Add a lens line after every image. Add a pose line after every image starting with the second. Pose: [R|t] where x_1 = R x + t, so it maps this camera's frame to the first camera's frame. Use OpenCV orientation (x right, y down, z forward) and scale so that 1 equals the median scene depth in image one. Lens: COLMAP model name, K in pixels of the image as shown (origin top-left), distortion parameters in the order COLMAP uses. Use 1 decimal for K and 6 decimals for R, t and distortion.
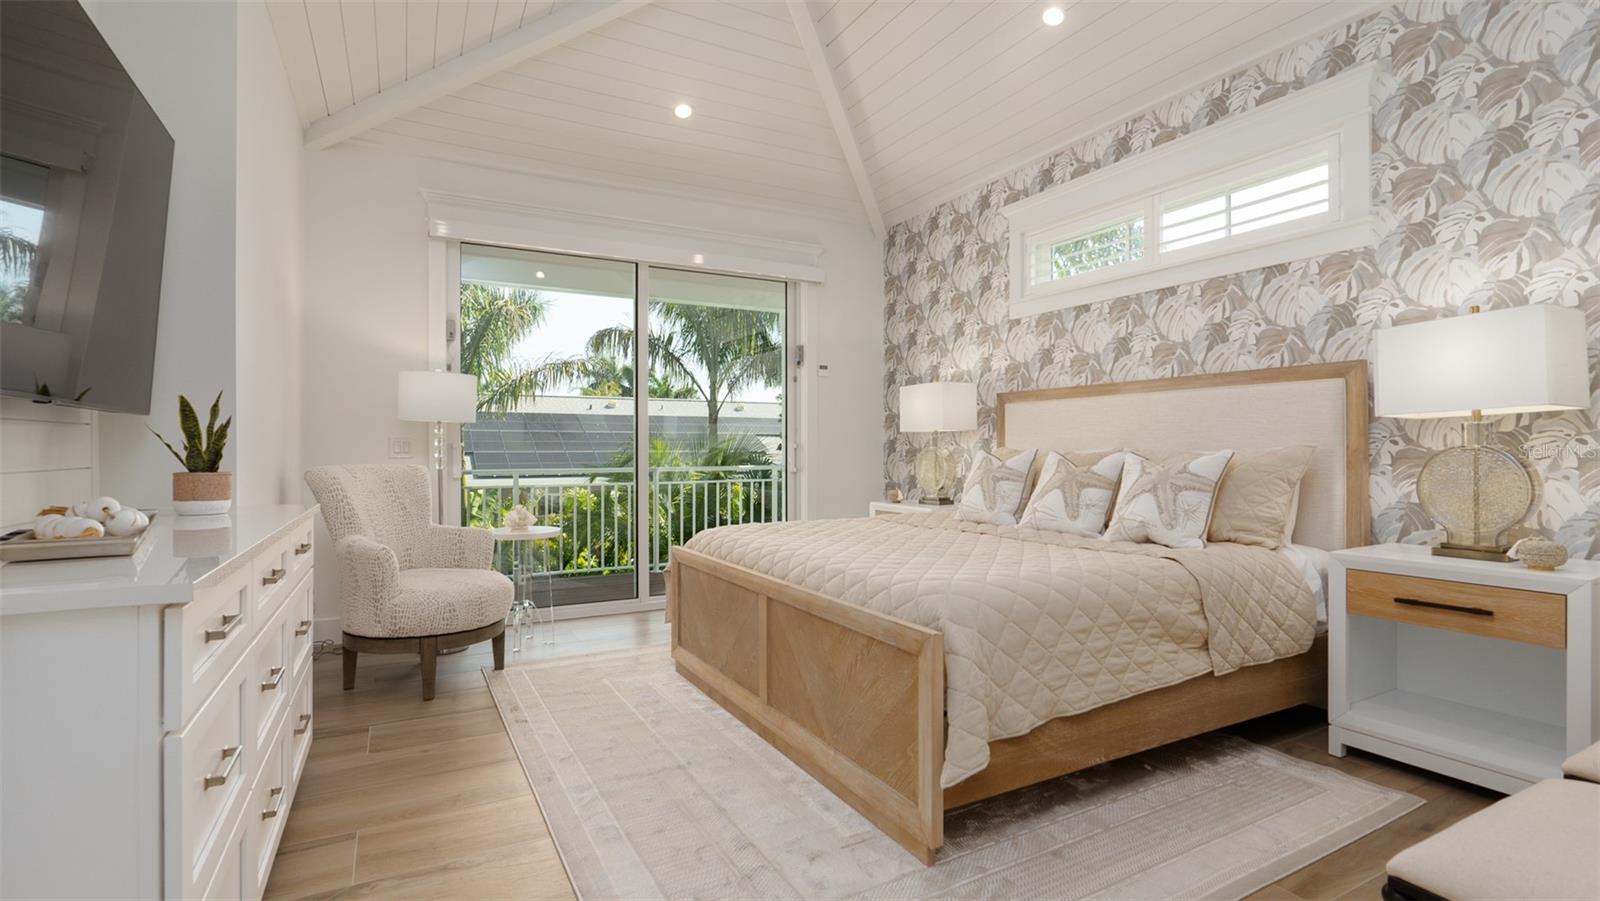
lens RADIAL K [[748.3, 0, 808.3], [0, 748.3, 448.4], [0, 0, 1]] dist [-0.014283, 0.000768]
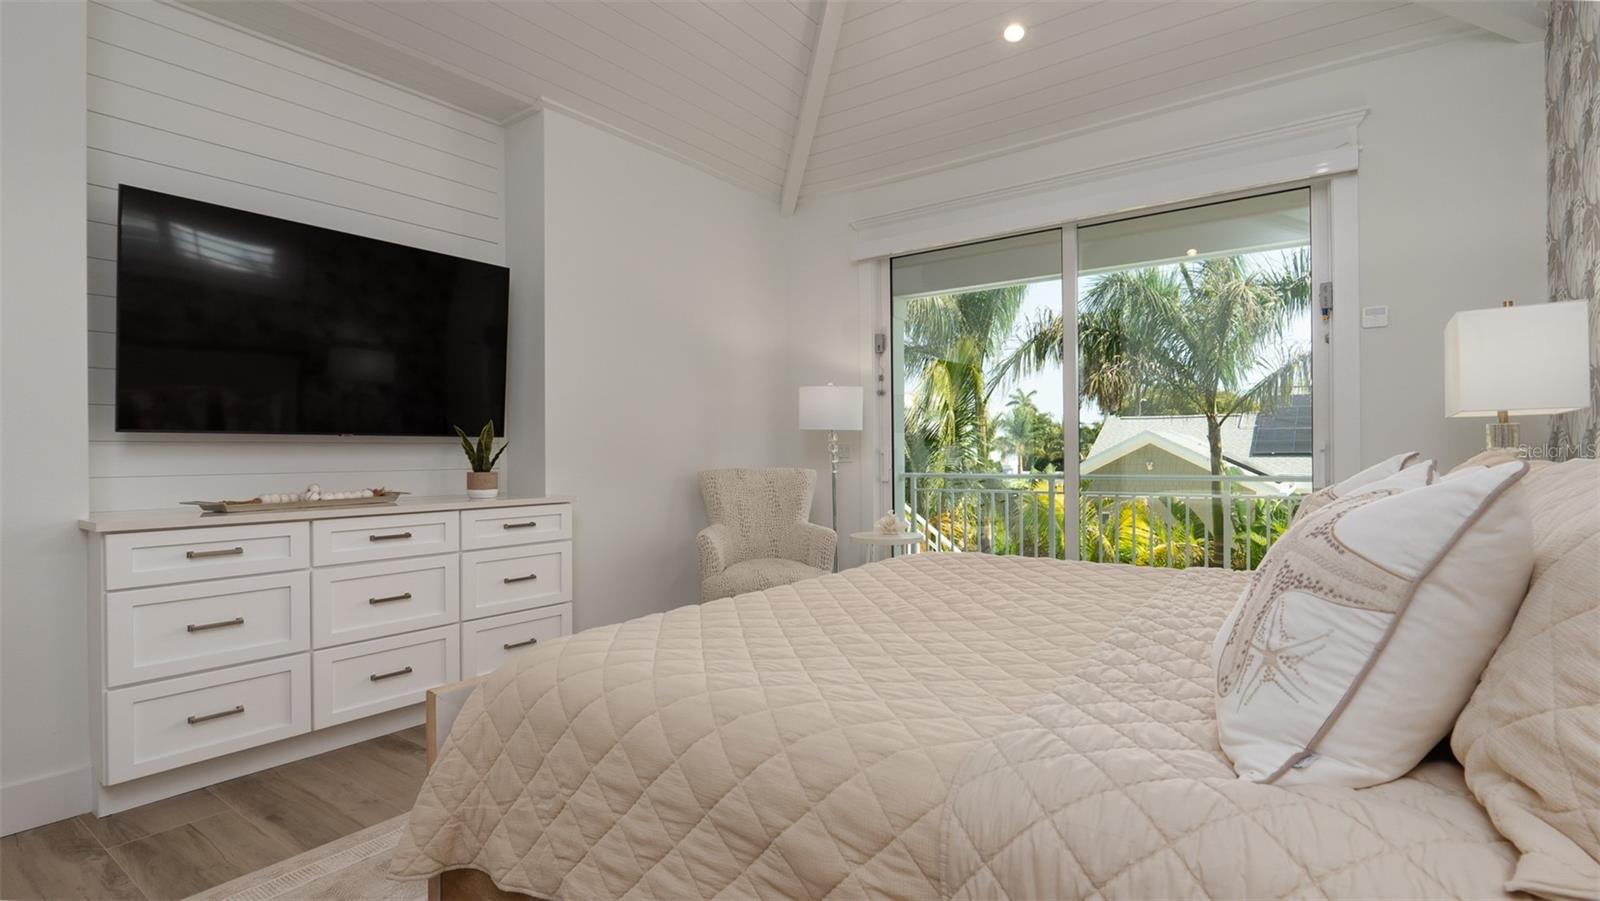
lens RADIAL K [[748.3, 0, 808.3], [0, 748.3, 448.4], [0, 0, 1]] dist [-0.014283, 0.000768]
pose [[0.414697, -0.012111, -0.909879, 0.865409], [0.013226, 0.999886, -0.007281, -0.000539], [0.909863, -0.009014, 0.414810, 0.839480]]
